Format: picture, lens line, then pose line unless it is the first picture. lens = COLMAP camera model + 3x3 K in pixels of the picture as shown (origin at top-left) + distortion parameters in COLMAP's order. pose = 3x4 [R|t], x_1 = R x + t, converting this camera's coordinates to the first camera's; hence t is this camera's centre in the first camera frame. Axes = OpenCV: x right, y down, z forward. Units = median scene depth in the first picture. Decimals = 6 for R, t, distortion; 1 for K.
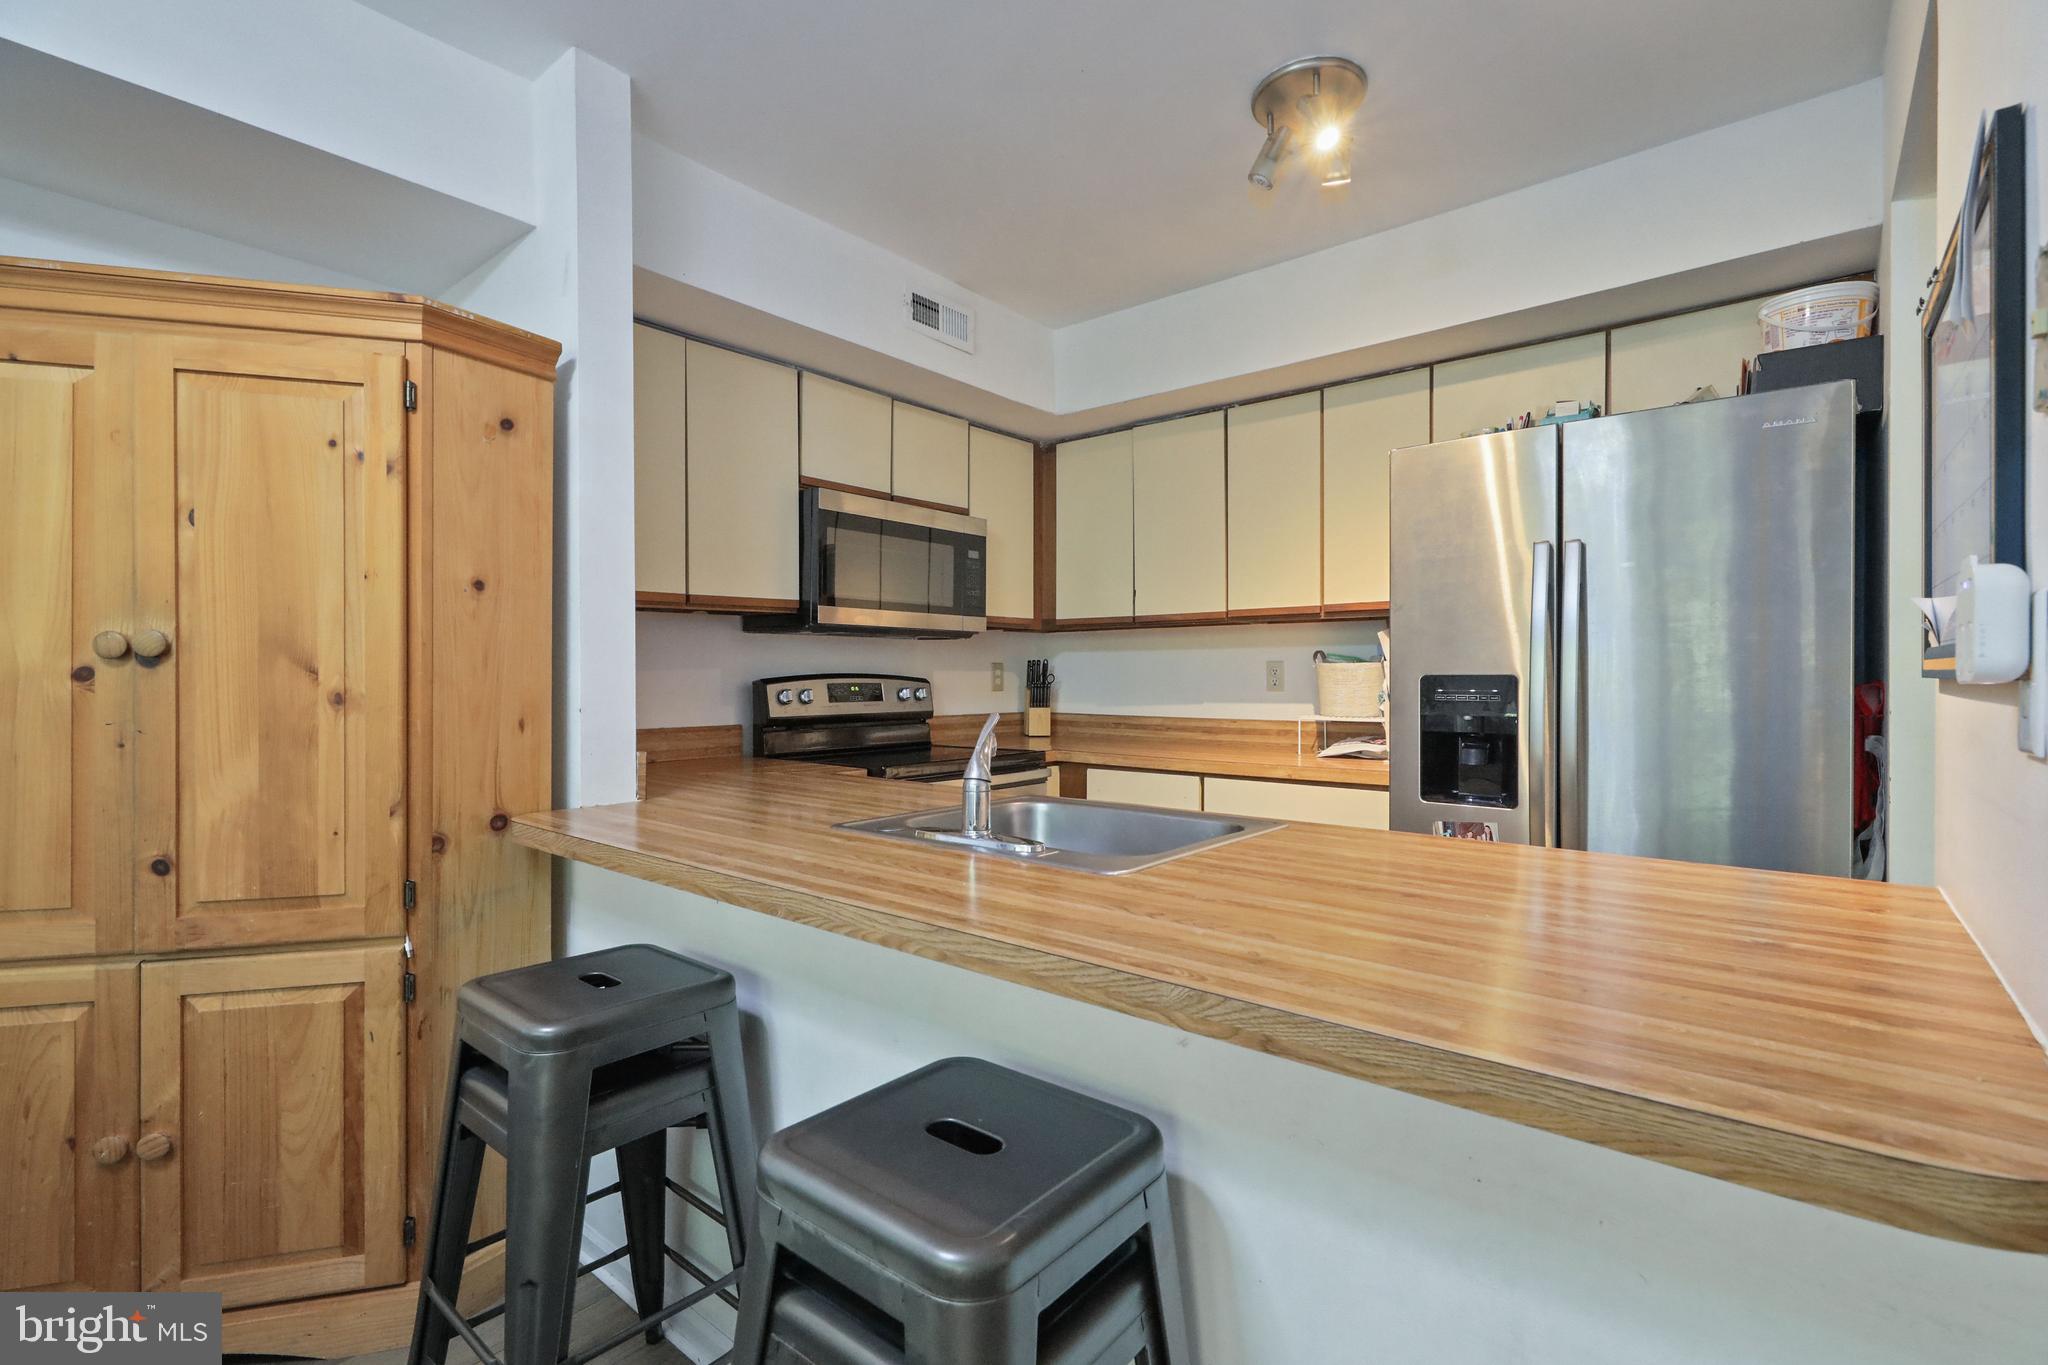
lens RADIAL K [[934.1, 0, 1013.7], [0, 934.1, 675.3], [0, 0, 1]] dist [-0.005871, -0.000563]
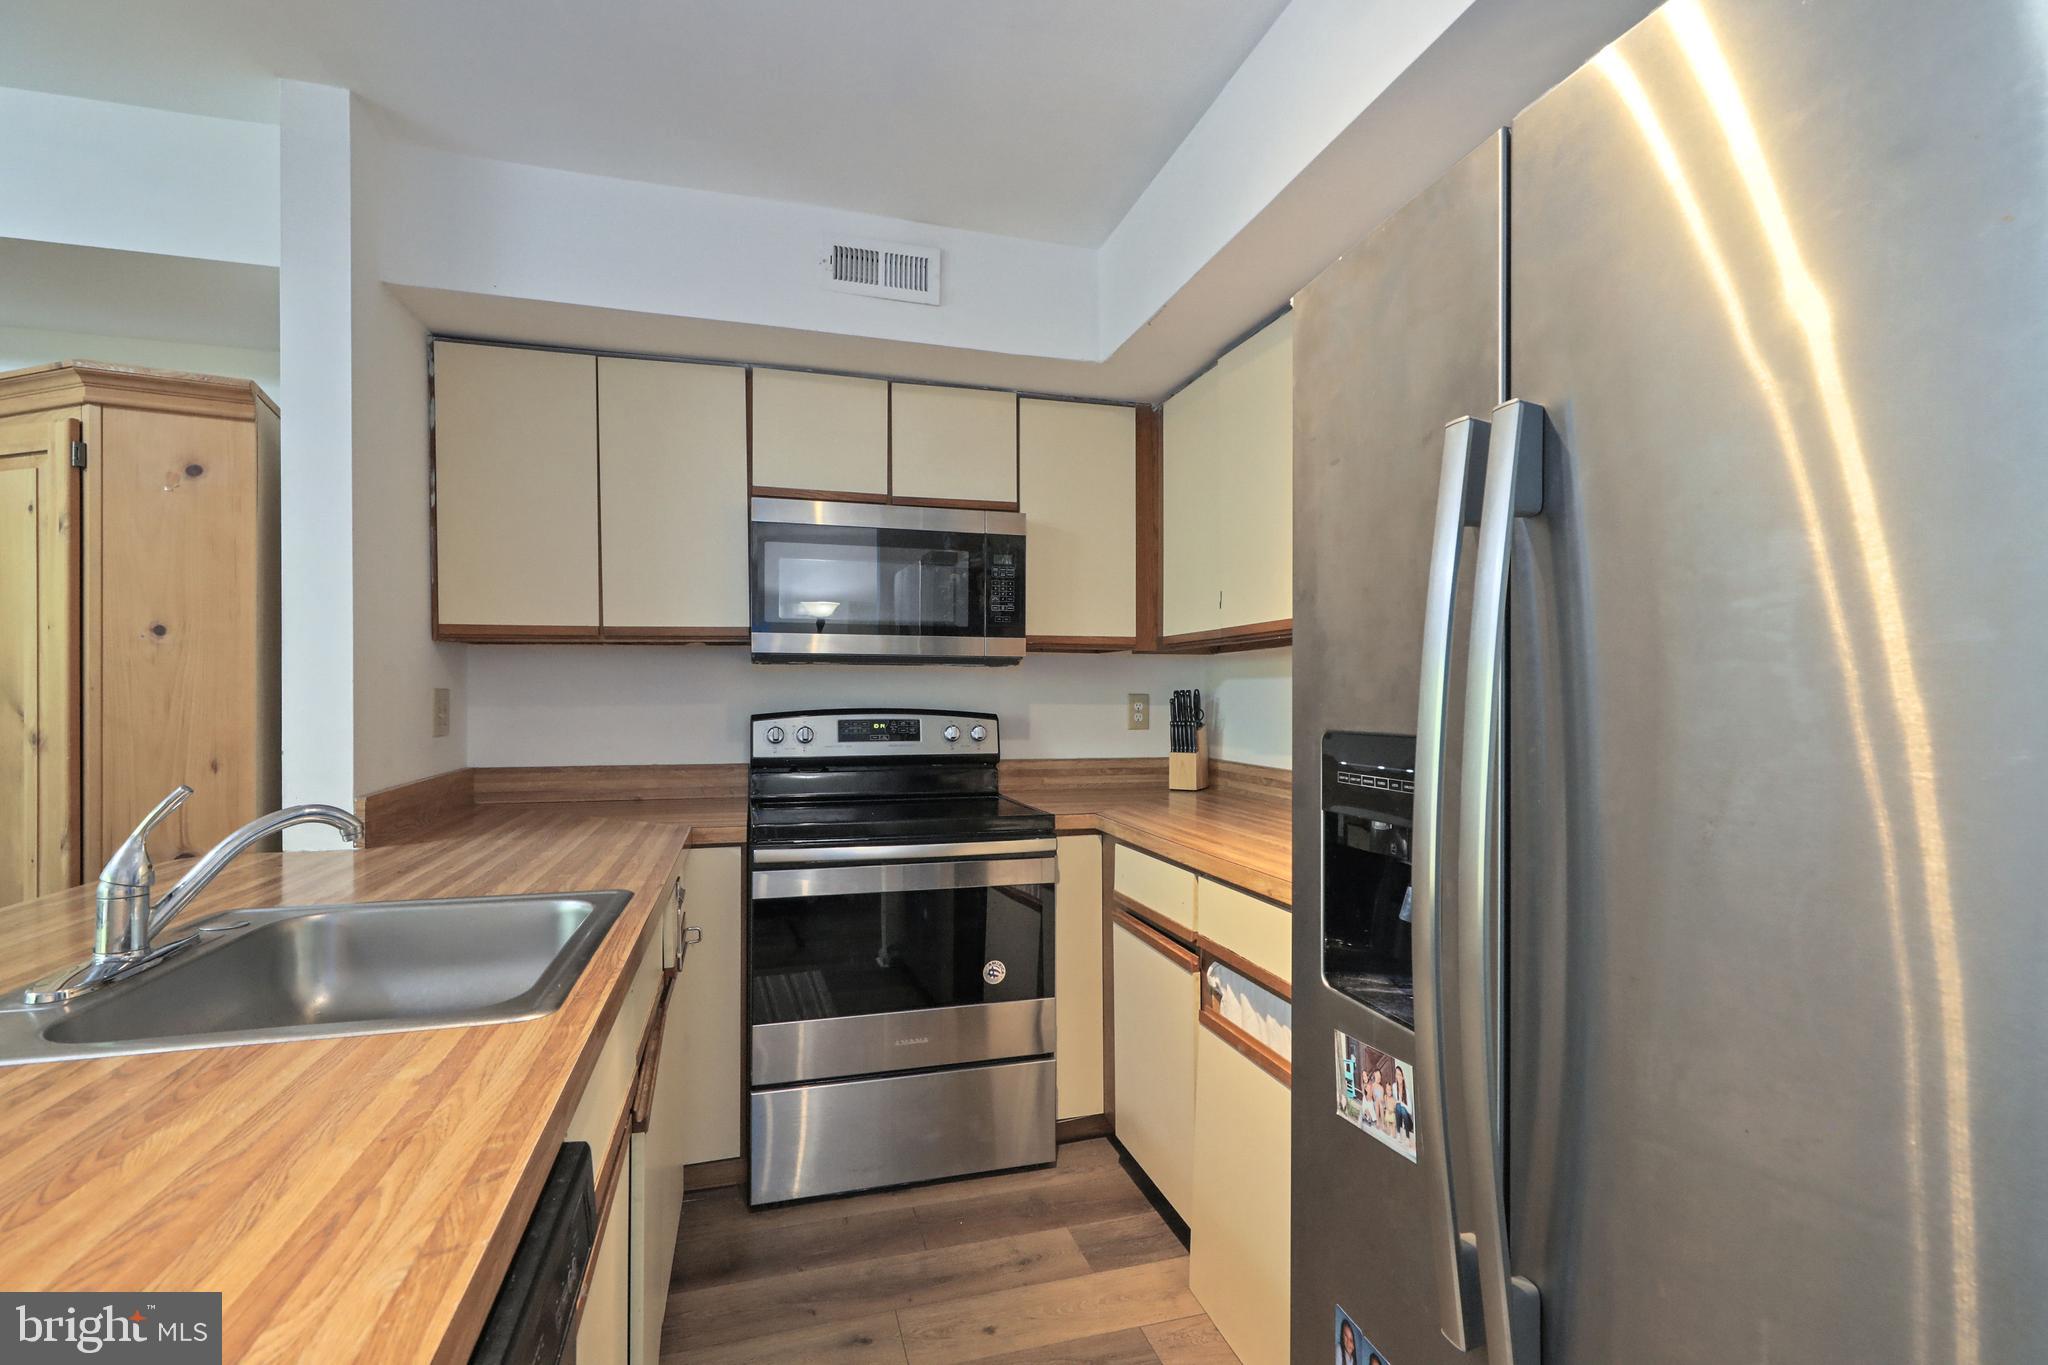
lens RADIAL K [[934.1, 0, 1028.8], [0, 934.1, 688.0], [0, 0, 1]] dist [-0.005871, -0.000563]
pose [[0.832315, -0.004020, -0.554288, 0.431820], [-0.001577, 0.999952, -0.009621, -0.012965], [0.554300, 0.008882, 0.832269, 0.369126]]
